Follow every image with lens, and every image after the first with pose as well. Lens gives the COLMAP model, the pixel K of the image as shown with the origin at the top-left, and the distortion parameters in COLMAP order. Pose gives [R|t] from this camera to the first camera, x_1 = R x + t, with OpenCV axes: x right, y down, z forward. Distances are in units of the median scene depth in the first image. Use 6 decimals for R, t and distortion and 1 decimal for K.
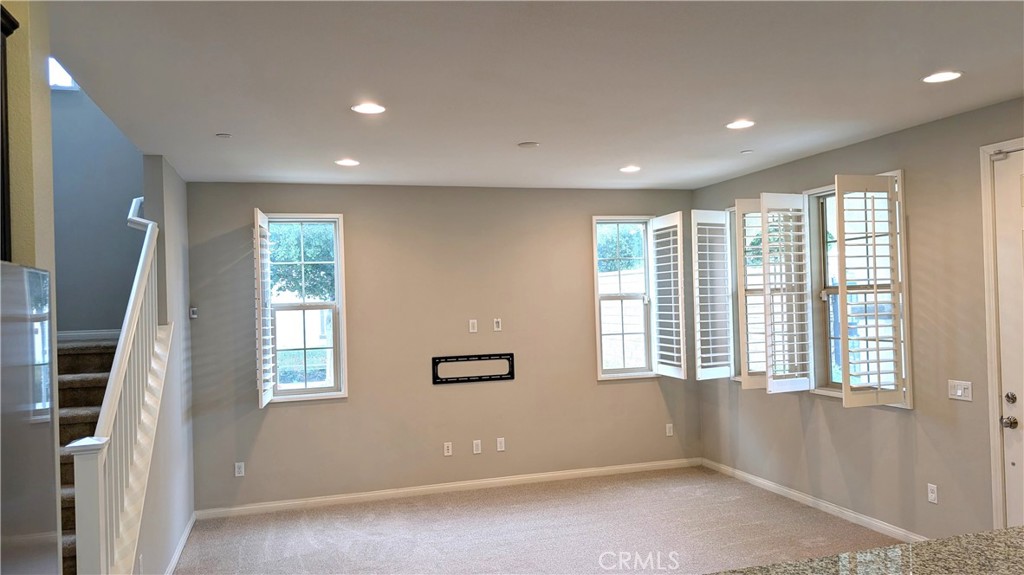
lens RADIAL K [[733.4, 0, 539.4], [0, 733.4, 294.4], [0, 0, 1]] dist [-0.001741, -0.007858]
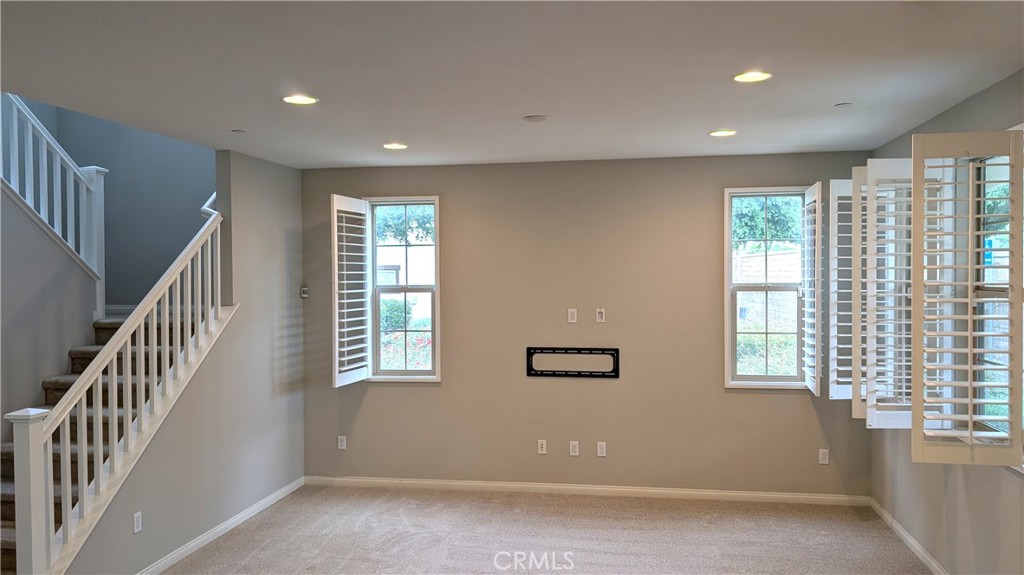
lens RADIAL K [[790.1, 0, 528.5], [0, 790.1, 296.5], [0, 0, 1]] dist [0.002685, -0.026043]
pose [[0.891170, 0.037663, -0.452103, 0.304868], [-0.017520, 0.998662, 0.048660, -0.027162], [0.453331, -0.035444, 0.890637, 0.110618]]
